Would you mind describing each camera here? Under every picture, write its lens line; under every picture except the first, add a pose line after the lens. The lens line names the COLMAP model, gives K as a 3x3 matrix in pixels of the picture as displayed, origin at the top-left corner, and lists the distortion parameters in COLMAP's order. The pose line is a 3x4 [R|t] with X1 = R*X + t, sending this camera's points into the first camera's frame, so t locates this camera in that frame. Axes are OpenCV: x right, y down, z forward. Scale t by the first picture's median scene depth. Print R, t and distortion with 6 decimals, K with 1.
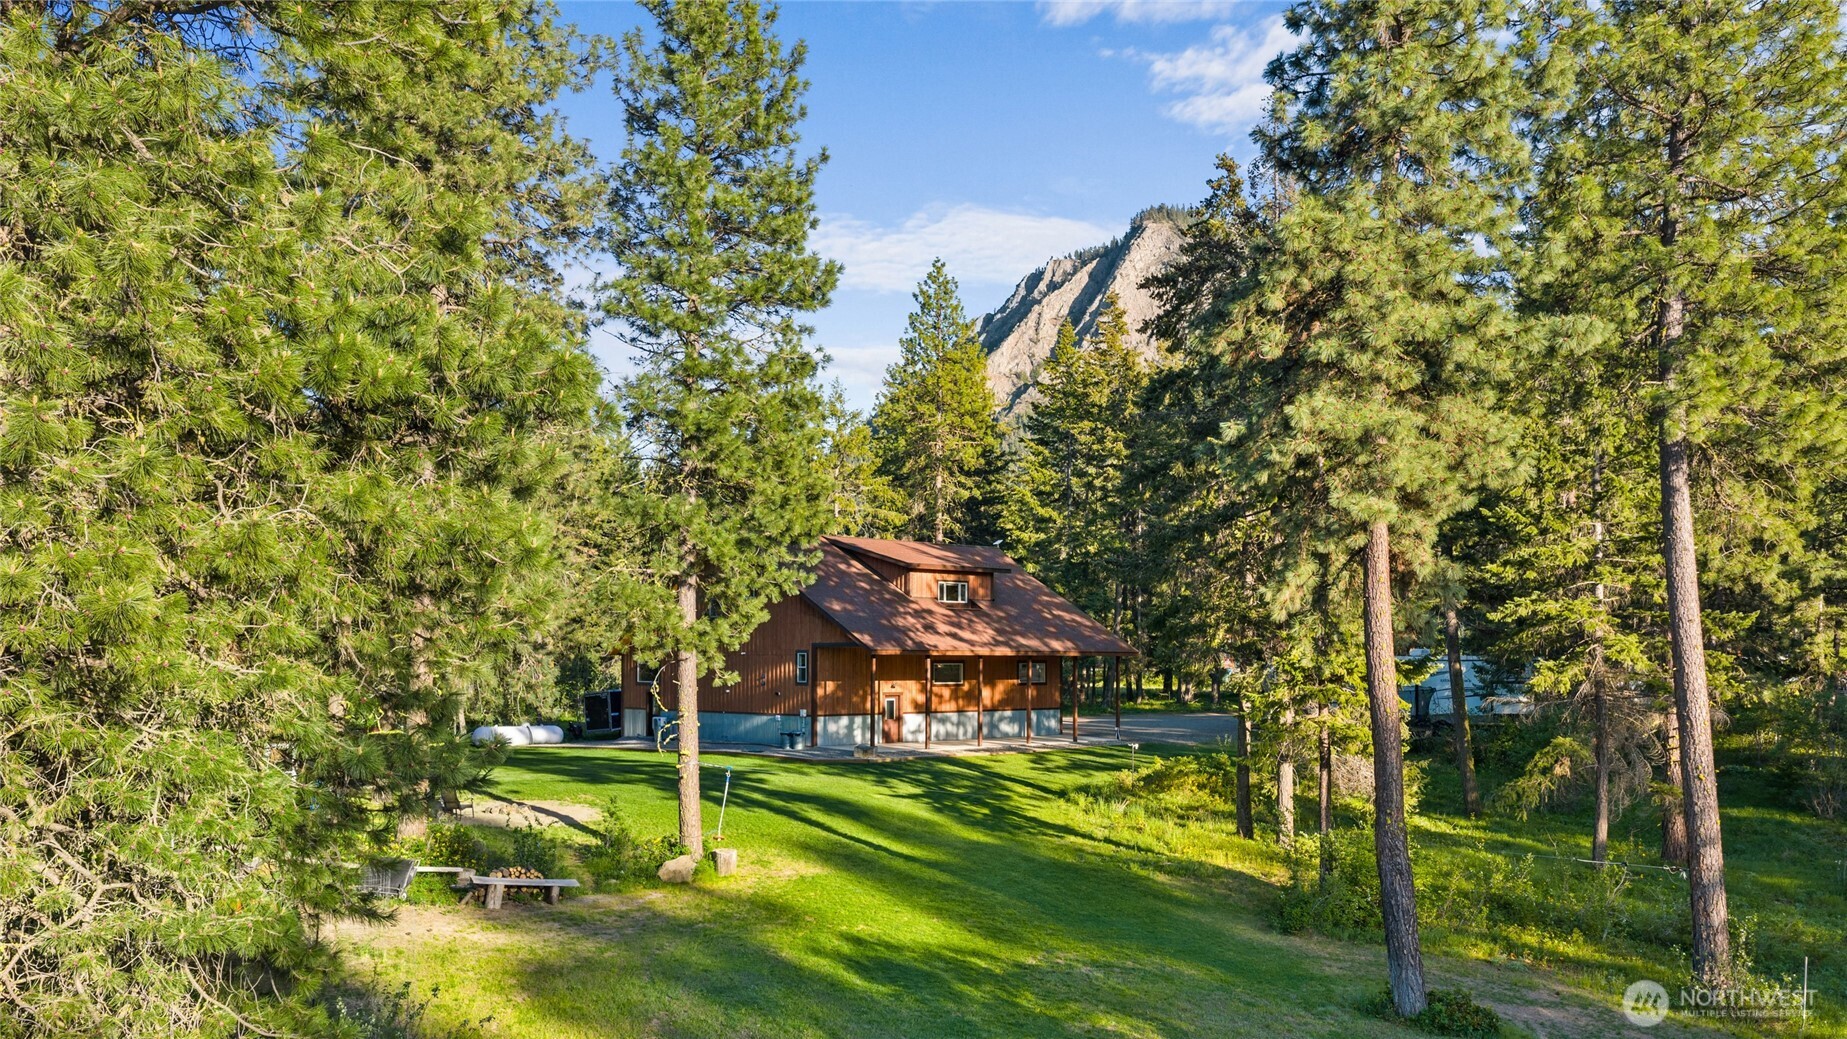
lens RADIAL K [[1478.1, 0, 917.8], [0, 1478.1, 503.5], [0, 0, 1]] dist [0.008603, -0.007844]
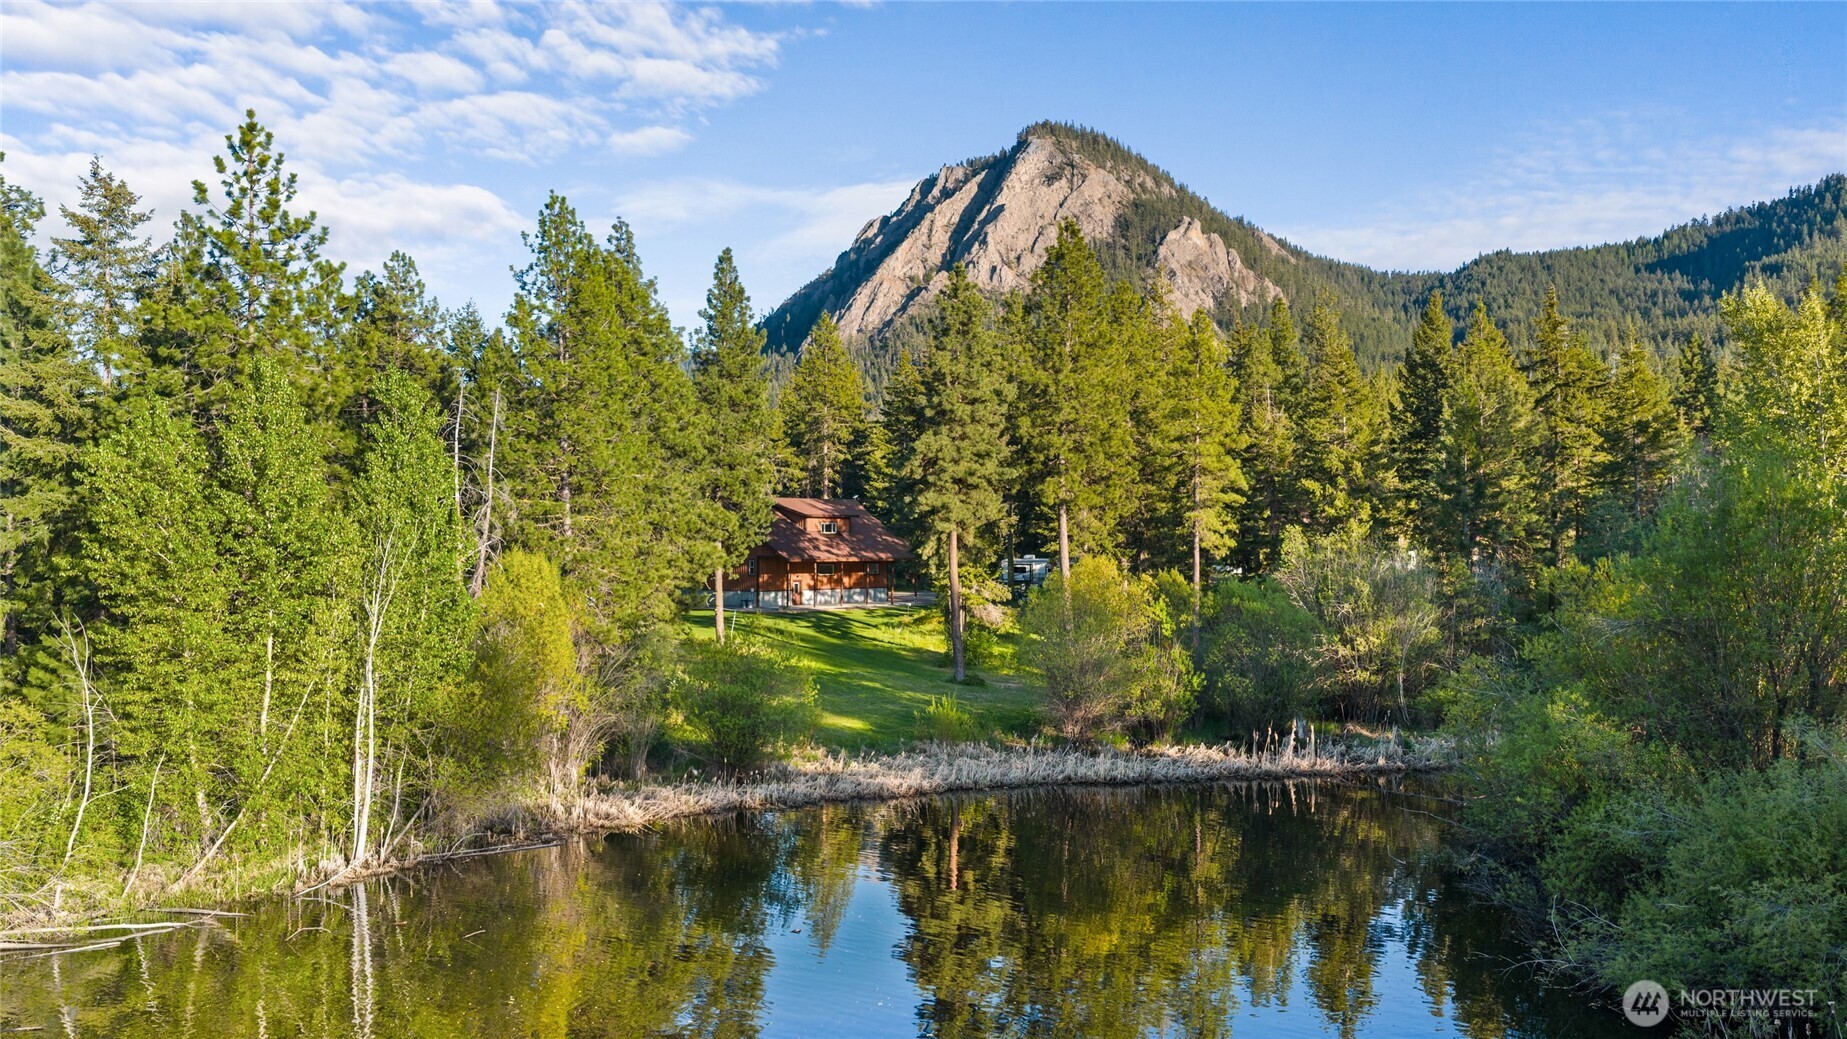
lens RADIAL K [[1478.1, 0, 935.2], [0, 1478.1, 524.6], [0, 0, 1]] dist [0.008603, -0.007844]
pose [[0.996933, -0.000299, 0.078253, 0.011034], [-0.007118, 0.995501, 0.094485, -0.127924], [-0.077930, -0.094752, 0.992446, -0.926427]]
